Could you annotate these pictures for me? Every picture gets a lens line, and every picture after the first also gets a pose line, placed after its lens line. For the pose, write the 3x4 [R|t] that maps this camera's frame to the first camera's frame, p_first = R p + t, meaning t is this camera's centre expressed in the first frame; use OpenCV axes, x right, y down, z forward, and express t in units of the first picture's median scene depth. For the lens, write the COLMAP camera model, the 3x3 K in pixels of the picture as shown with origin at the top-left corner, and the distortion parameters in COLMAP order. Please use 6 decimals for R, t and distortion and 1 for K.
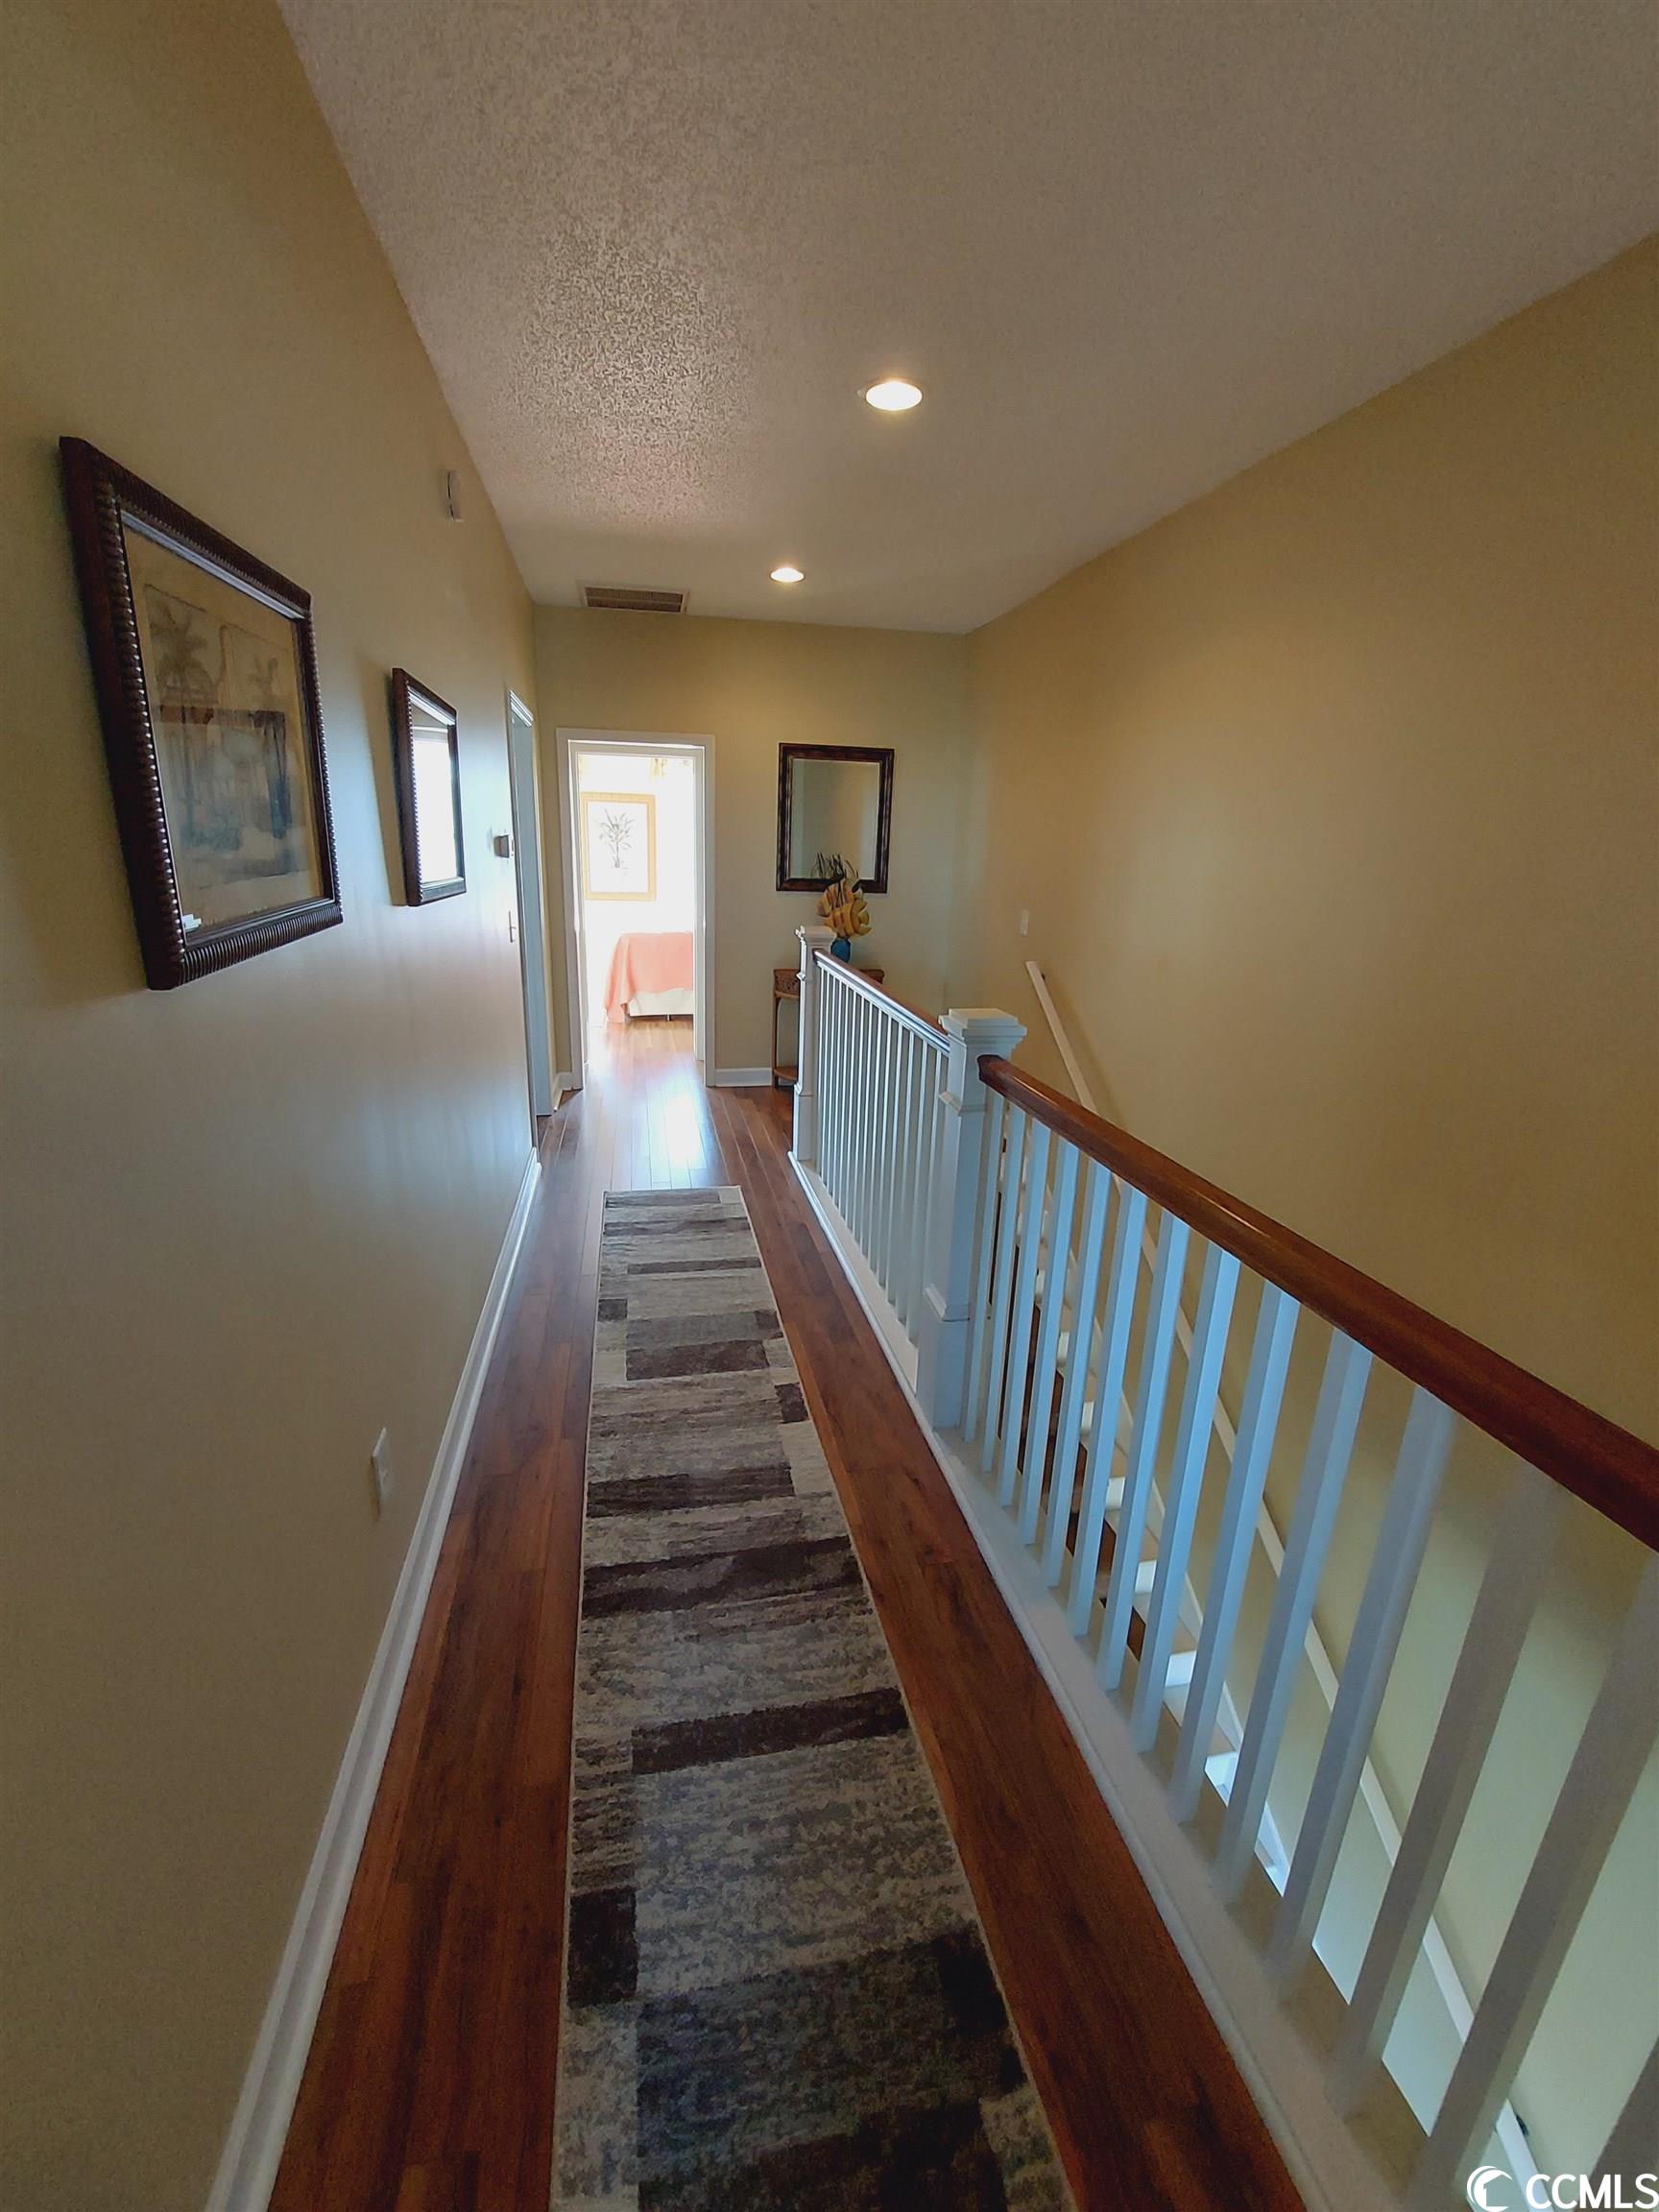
lens RADIAL K [[882.1, 0, 816.5], [0, 882.1, 1092.9], [0, 0, 1]] dist [-0.019801, -0.000091]
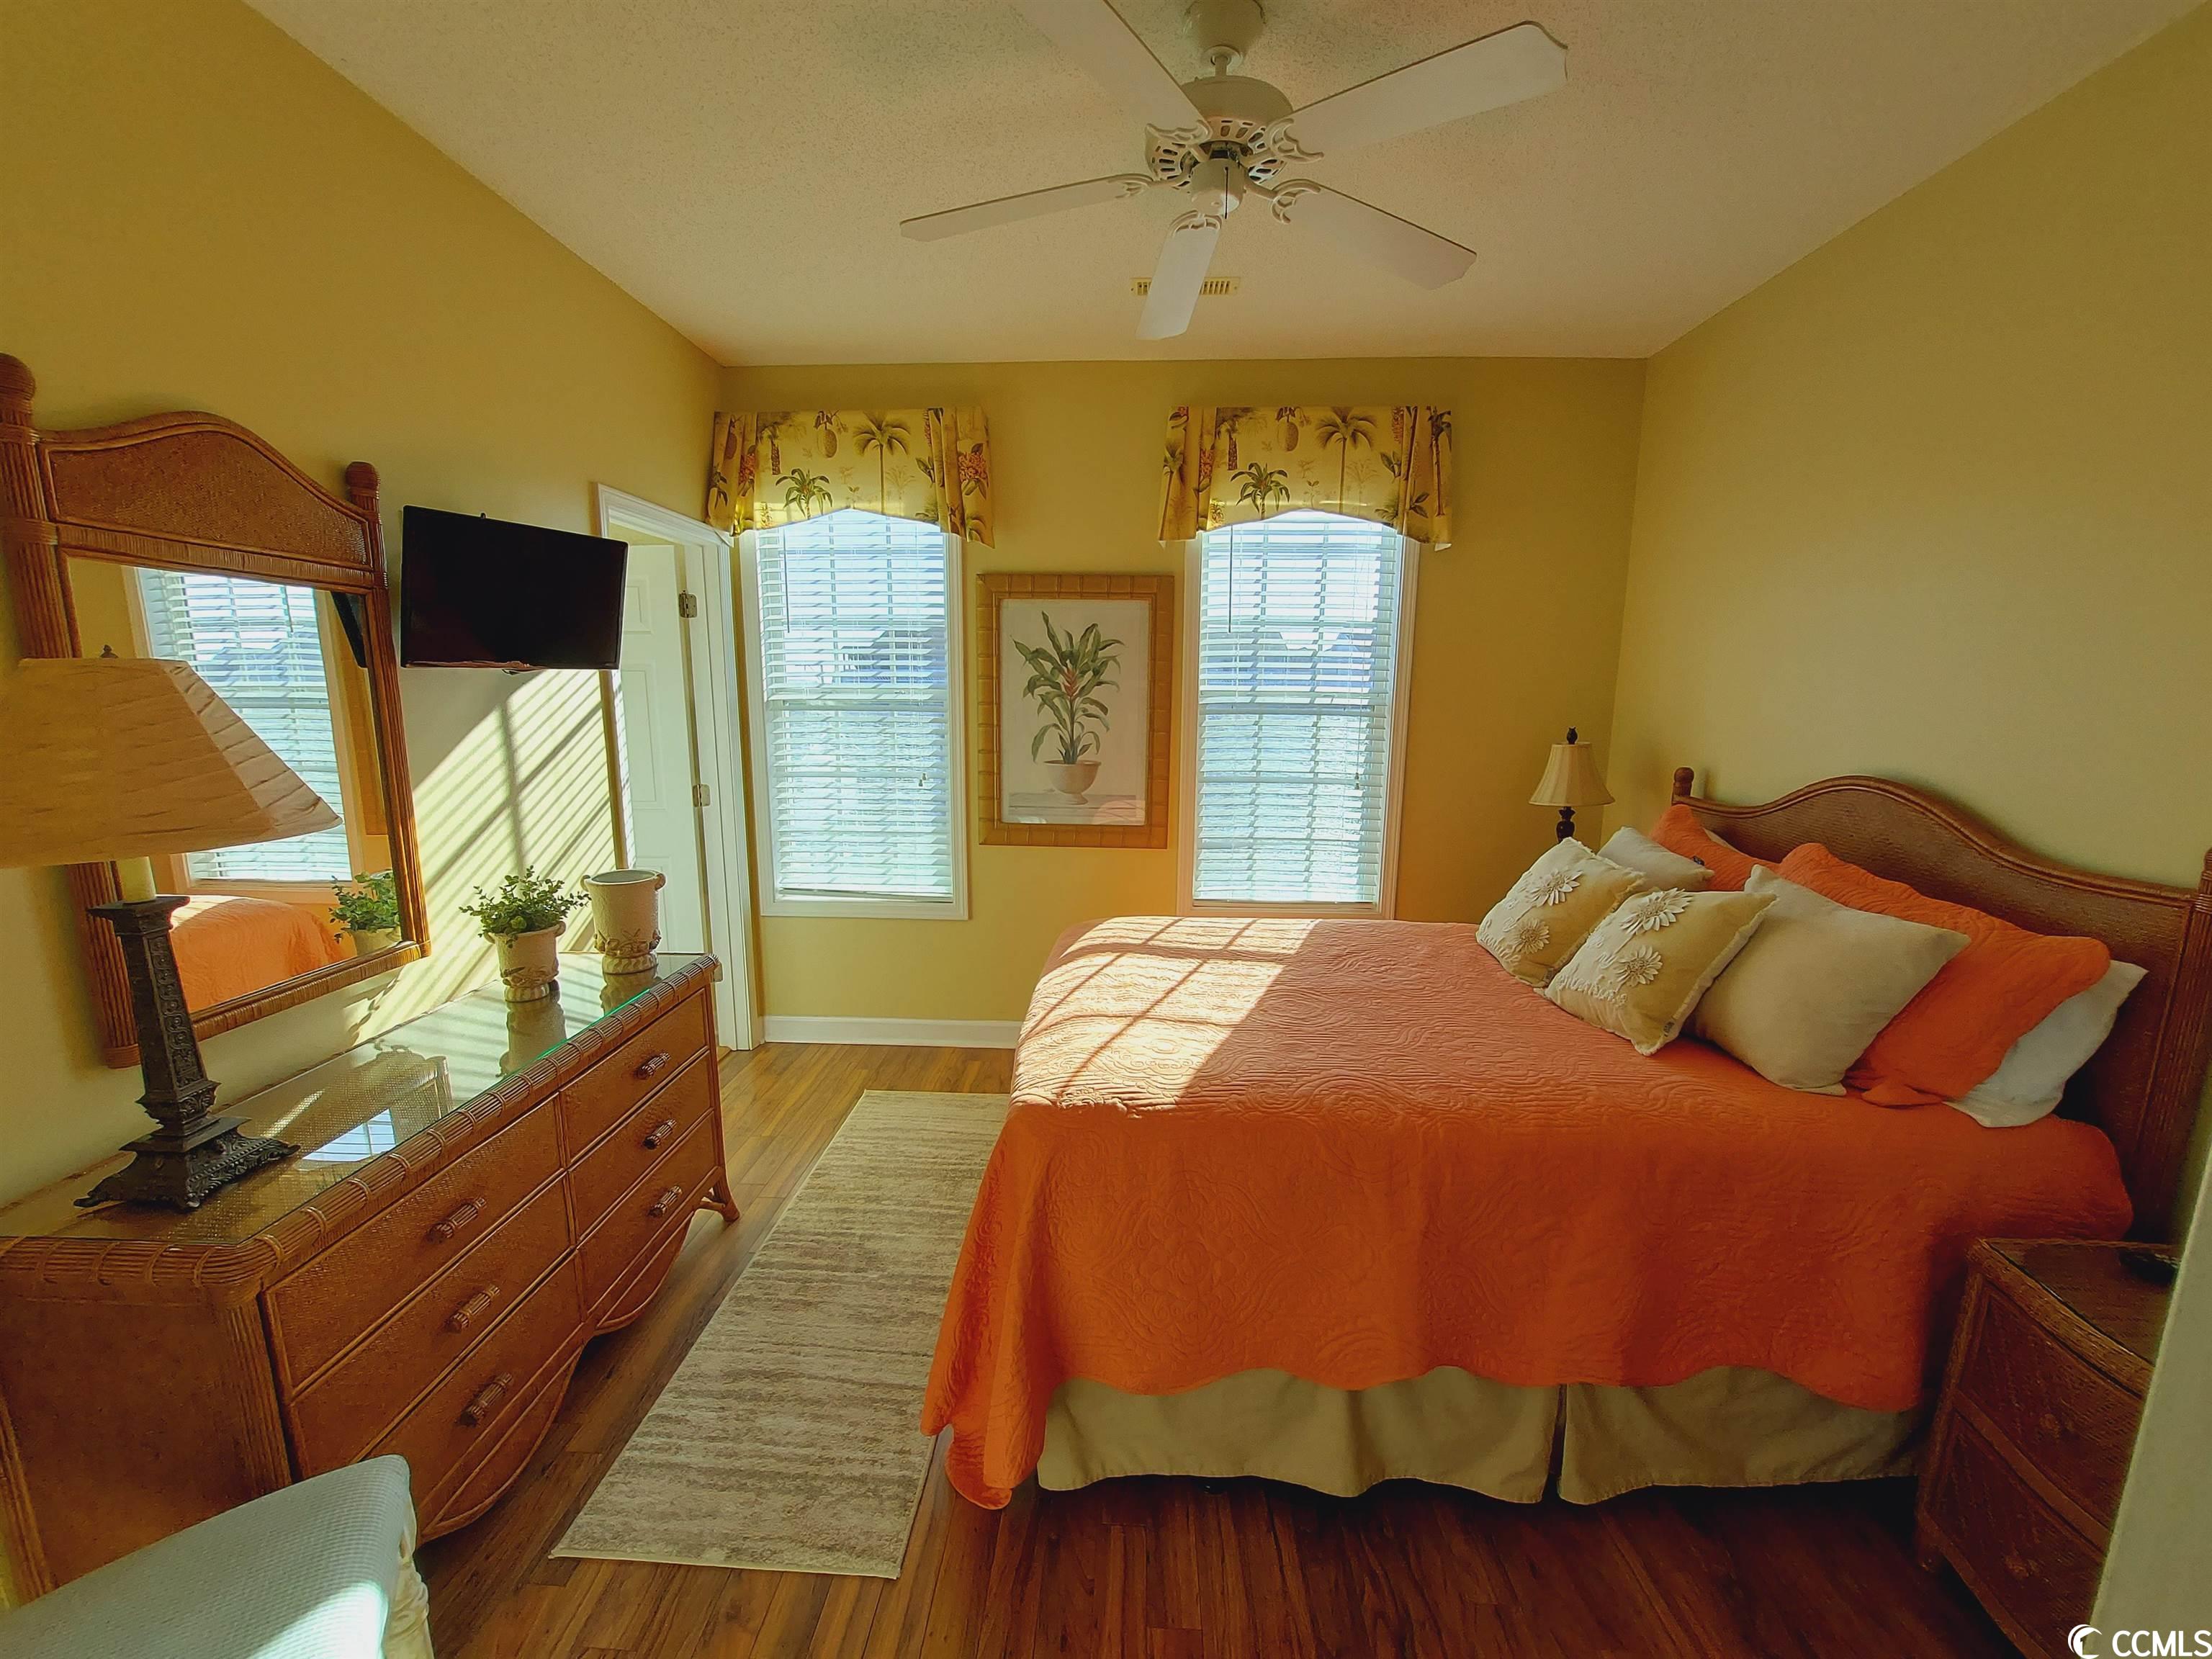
lens RADIAL K [[882.1, 0, 1094.3], [0, 882.1, 844.6], [0, 0, 1]] dist [-0.019801, -0.000091]
pose [[0.969890, 0.022931, -0.242460, -0.134912], [-0.048908, 0.993615, -0.101669, -0.201896], [0.238580, 0.110466, 0.964820, 0.703258]]
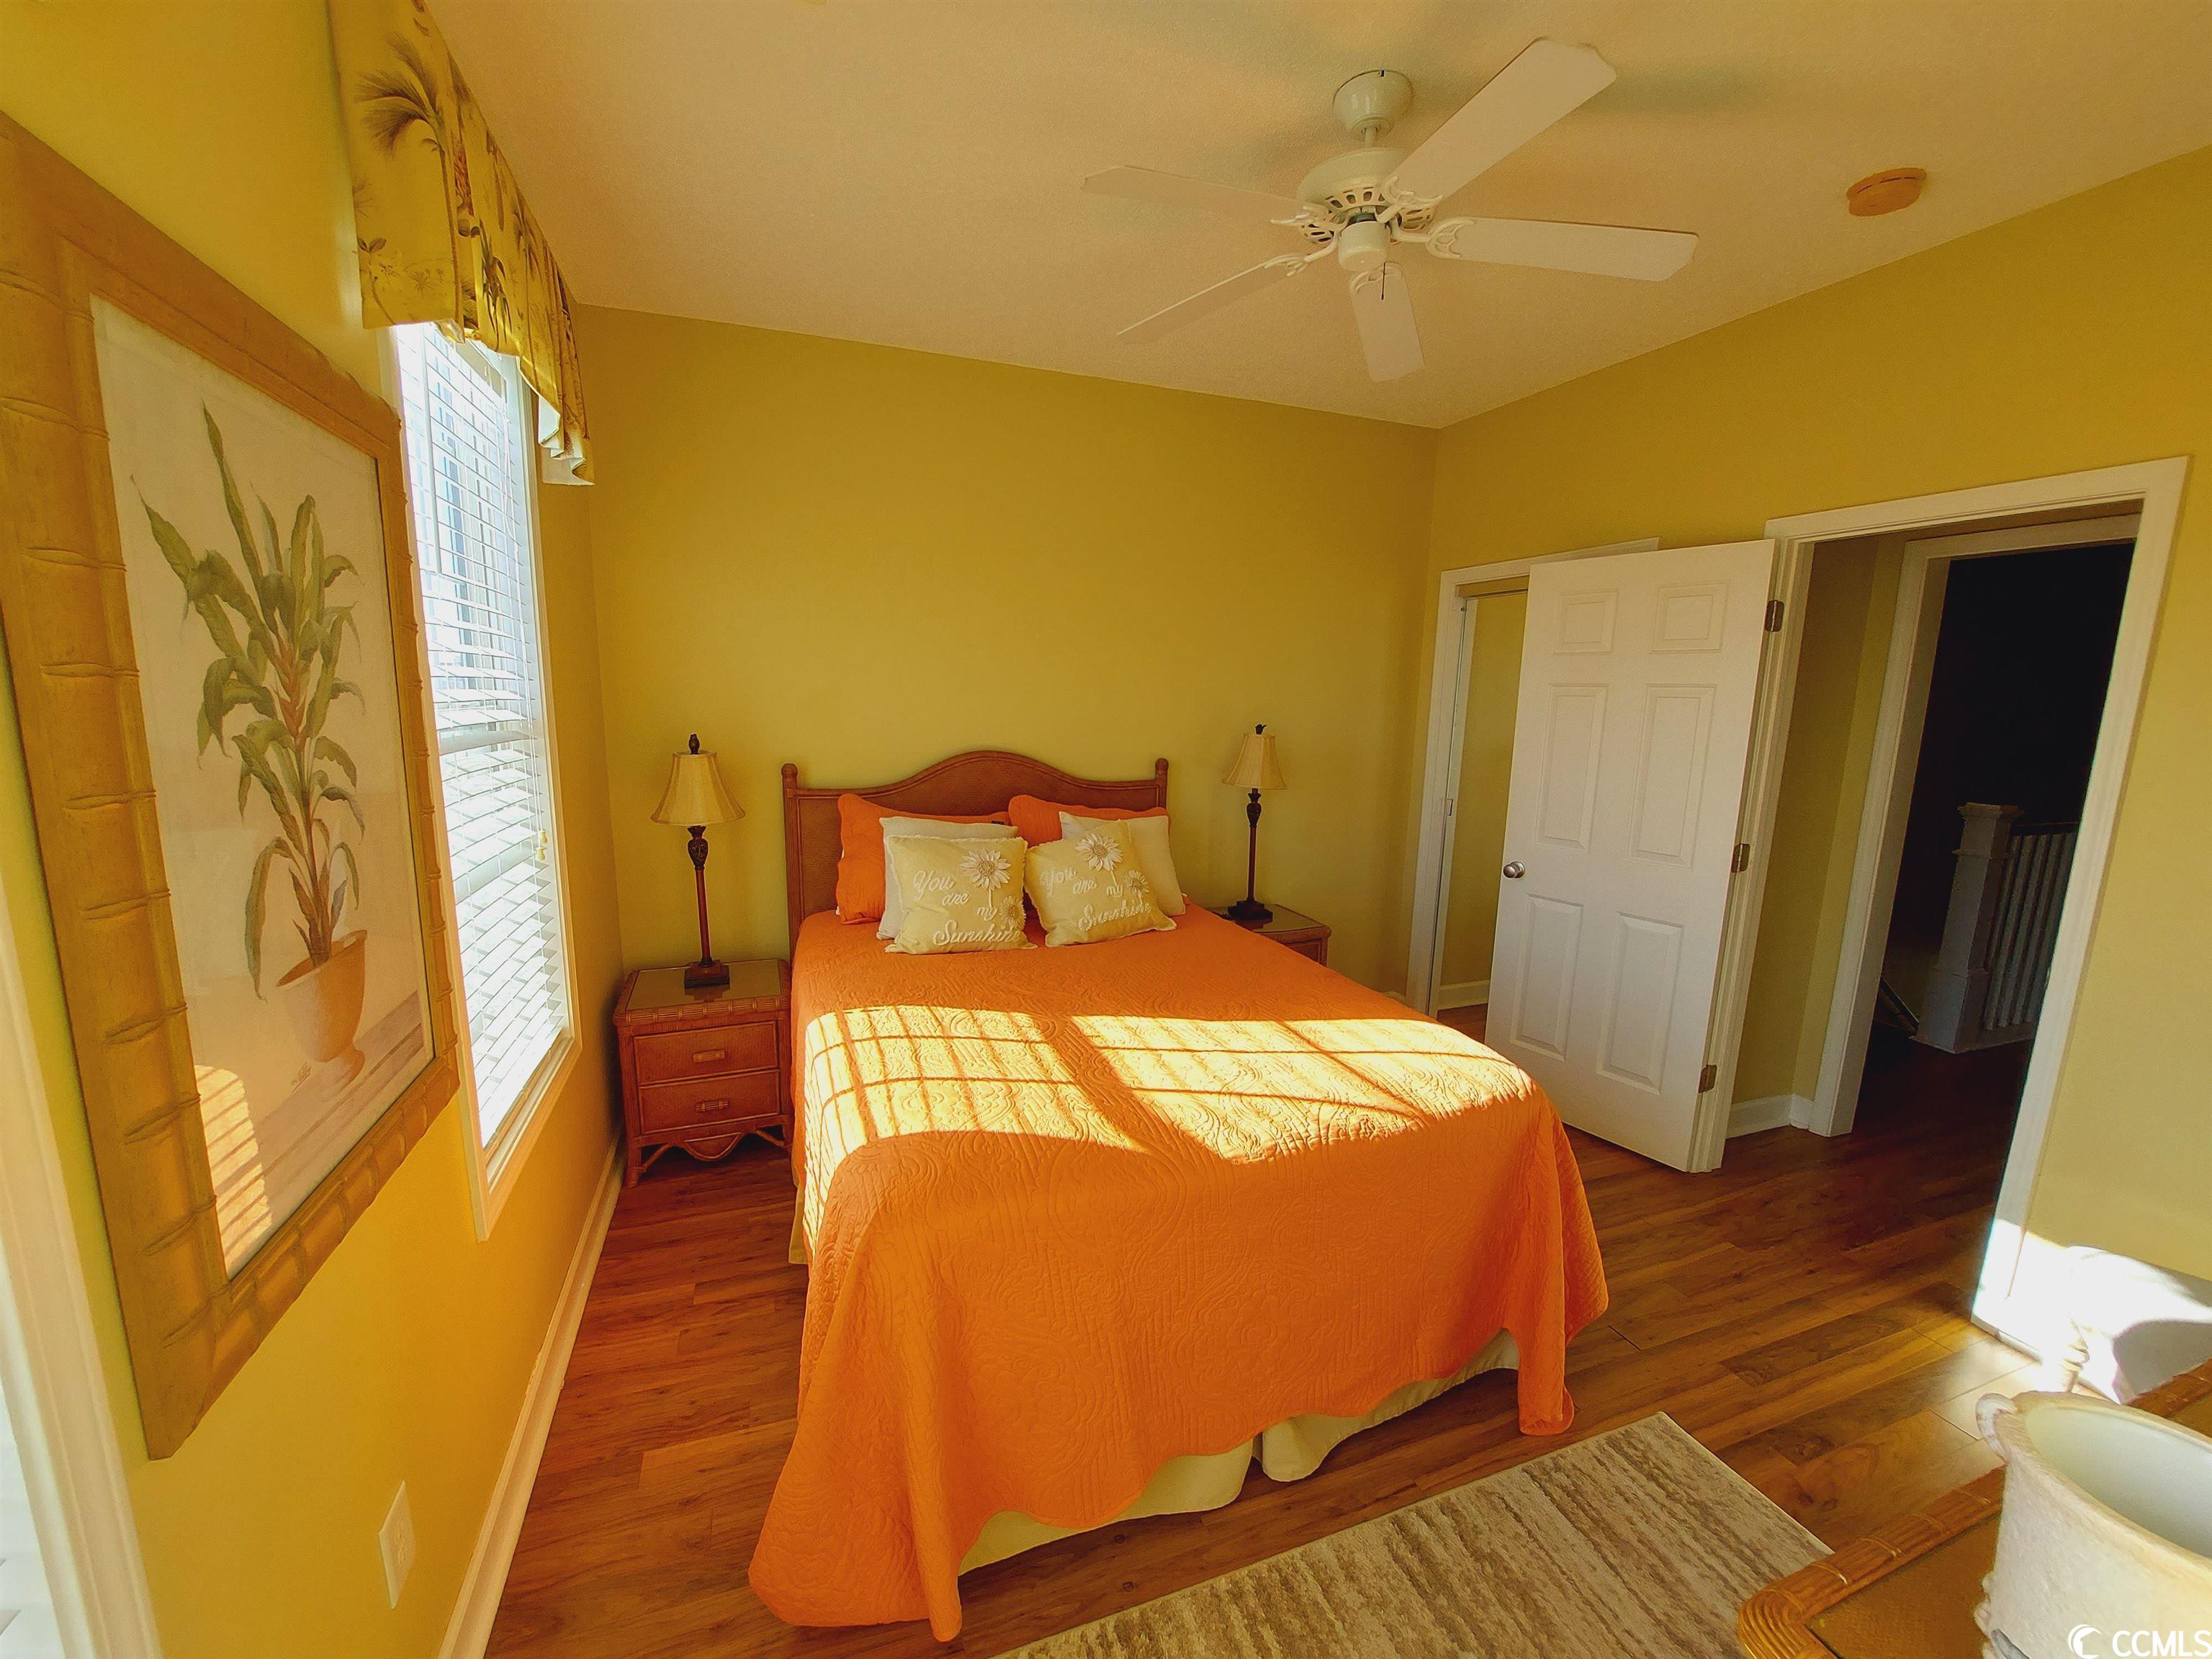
lens RADIAL K [[882.1, 0, 1094.3], [0, 882.1, 844.6], [0, 0, 1]] dist [-0.019801, -0.000091]
pose [[-0.149811, -0.200370, 0.968199, -0.384767], [0.246953, 0.940629, 0.232875, -0.300916], [-0.957377, 0.273987, -0.091435, 1.007453]]
